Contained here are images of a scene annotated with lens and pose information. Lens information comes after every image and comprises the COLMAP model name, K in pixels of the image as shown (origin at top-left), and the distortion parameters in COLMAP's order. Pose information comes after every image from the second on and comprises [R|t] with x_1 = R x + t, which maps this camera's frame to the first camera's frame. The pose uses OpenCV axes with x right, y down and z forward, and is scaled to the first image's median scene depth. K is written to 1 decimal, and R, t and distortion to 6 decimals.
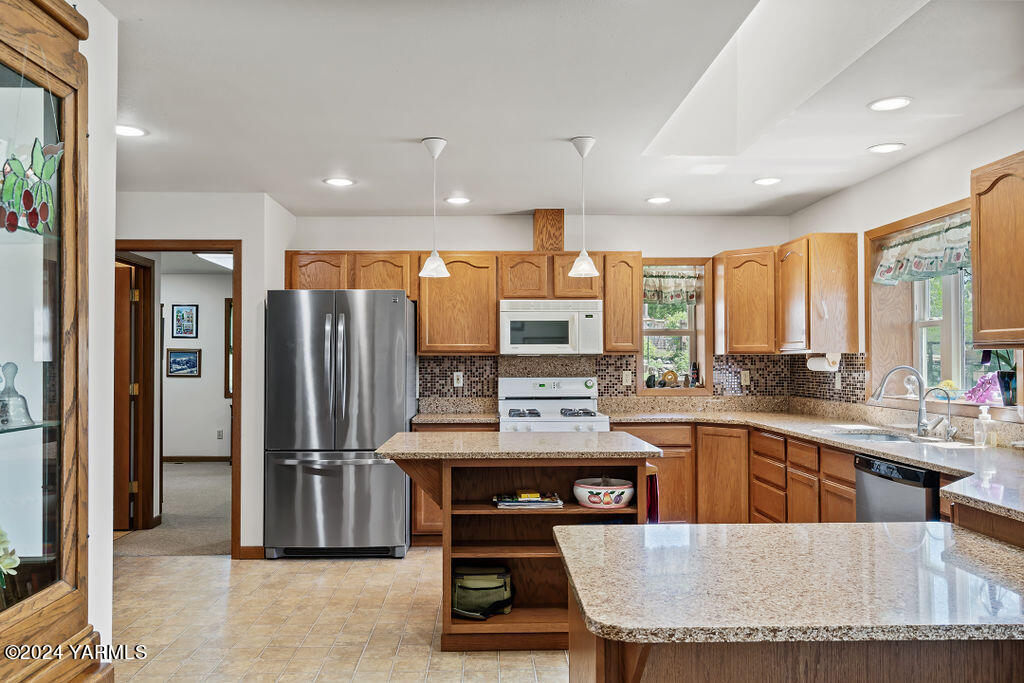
lens RADIAL K [[785.2, 0, 506.3], [0, 785.2, 343.5], [0, 0, 1]] dist [-0.004768, 0.001539]
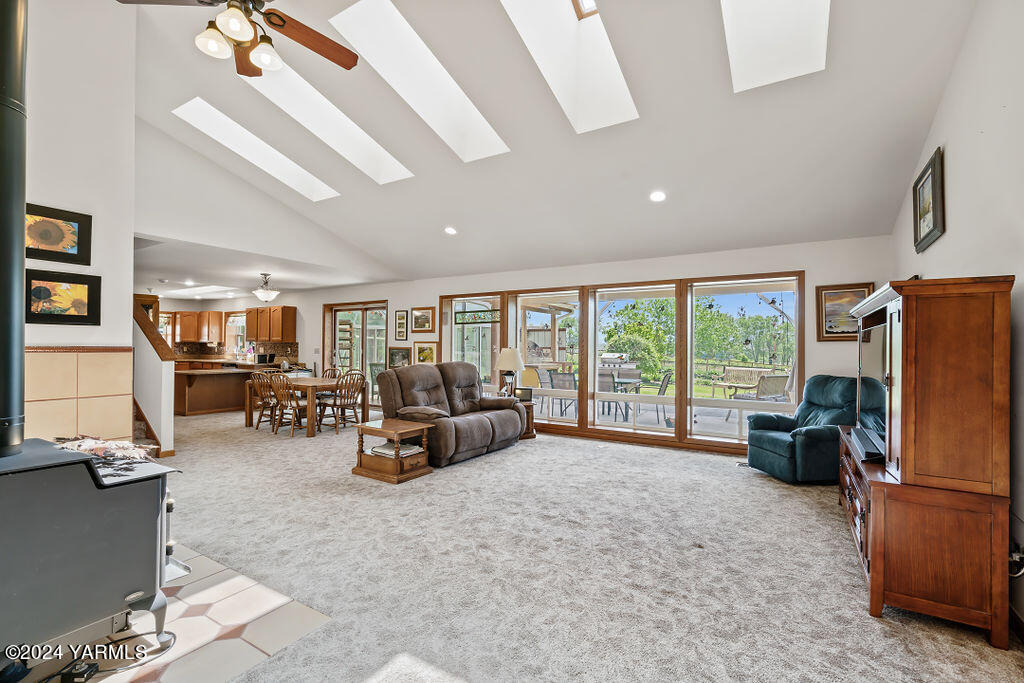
lens RADIAL K [[464.3, 0, 510.9], [0, 464.3, 343.7], [0, 0, 1]] dist [-0.005284, 0.000182]
pose [[0.553708, 0.012096, 0.832623, -0.613005], [-0.026725, 0.999638, 0.003250, -0.022893], [-0.832282, -0.024051, 0.553831, -1.336788]]
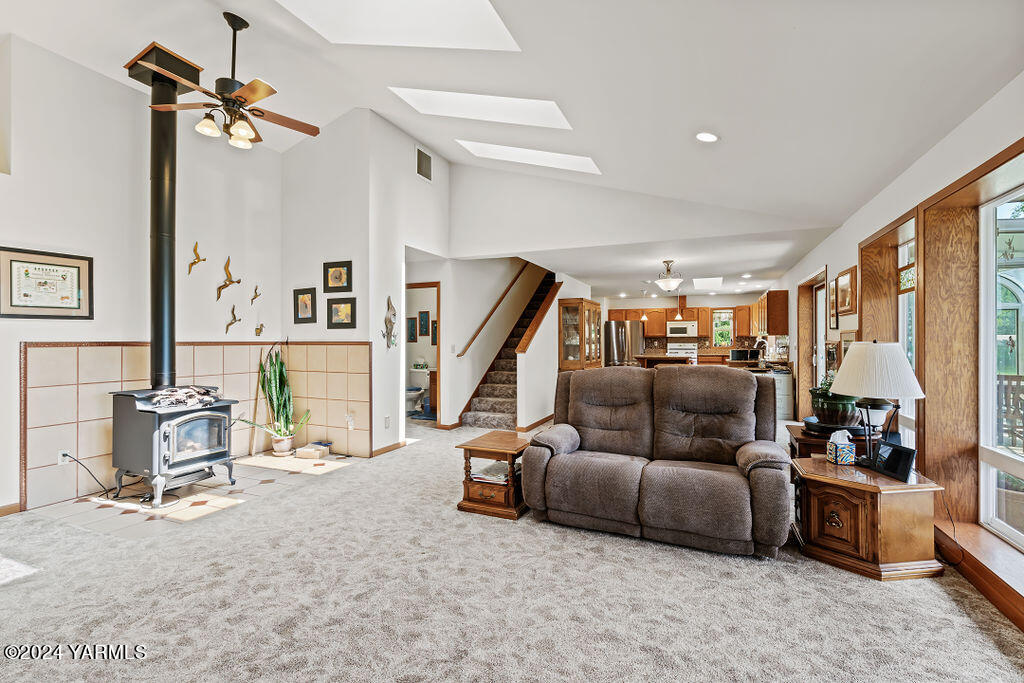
lens RADIAL K [[464.3, 0, 504.3], [0, 464.3, 339.9], [0, 0, 1]] dist [-0.005284, 0.000182]
pose [[0.901089, -0.000385, -0.433633, 0.249399], [0.010067, 0.999749, 0.020031, -0.022768], [0.433516, -0.022415, 0.900867, -1.289033]]
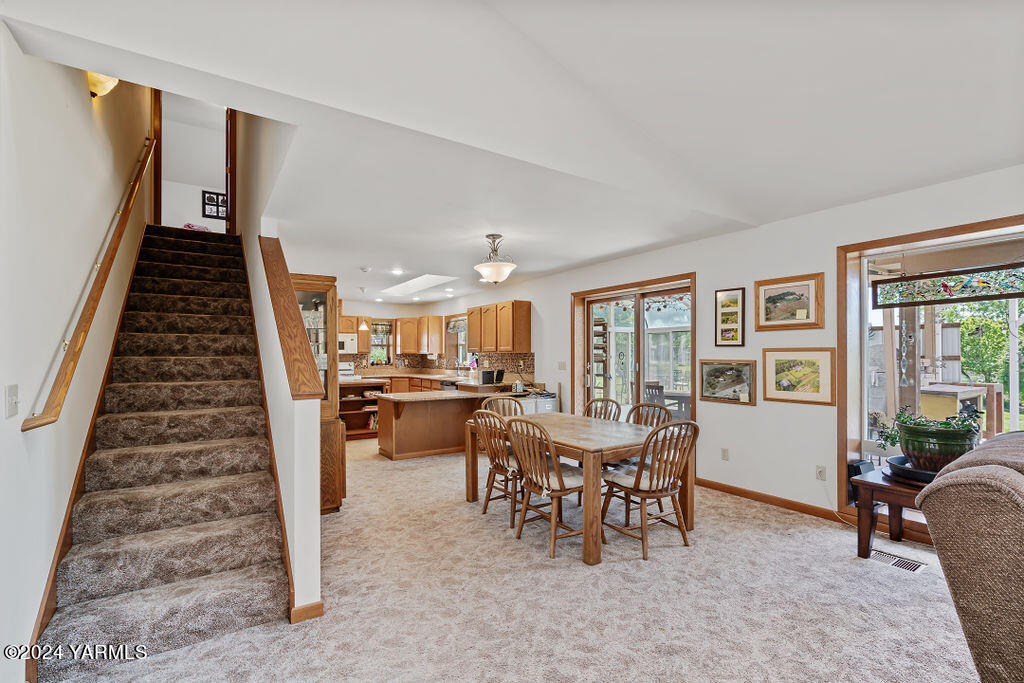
lens RADIAL K [[464.3, 0, 511.9], [0, 464.3, 351.8], [0, 0, 1]] dist [-0.005284, 0.000182]
pose [[0.850252, 0.004284, 0.526358, -0.276943], [-0.011153, 0.999889, 0.009879, -0.014584], [-0.526257, -0.014270, 0.850206, -0.681819]]
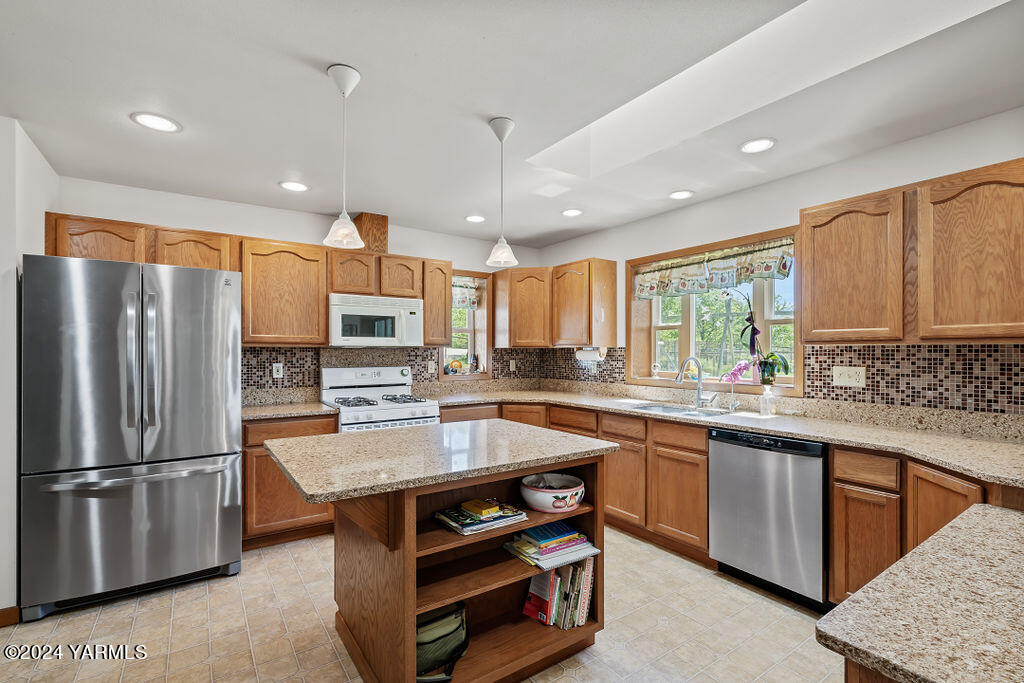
lens RADIAL K [[464.3, 0, 508.0], [0, 464.3, 352.6], [0, 0, 1]] dist [-0.005284, 0.000182]
pose [[0.840597, 0.001758, 0.541658, -0.144251], [-0.014150, 0.999725, 0.018714, 0.007725], [-0.541476, -0.023396, 0.840391, 0.361900]]
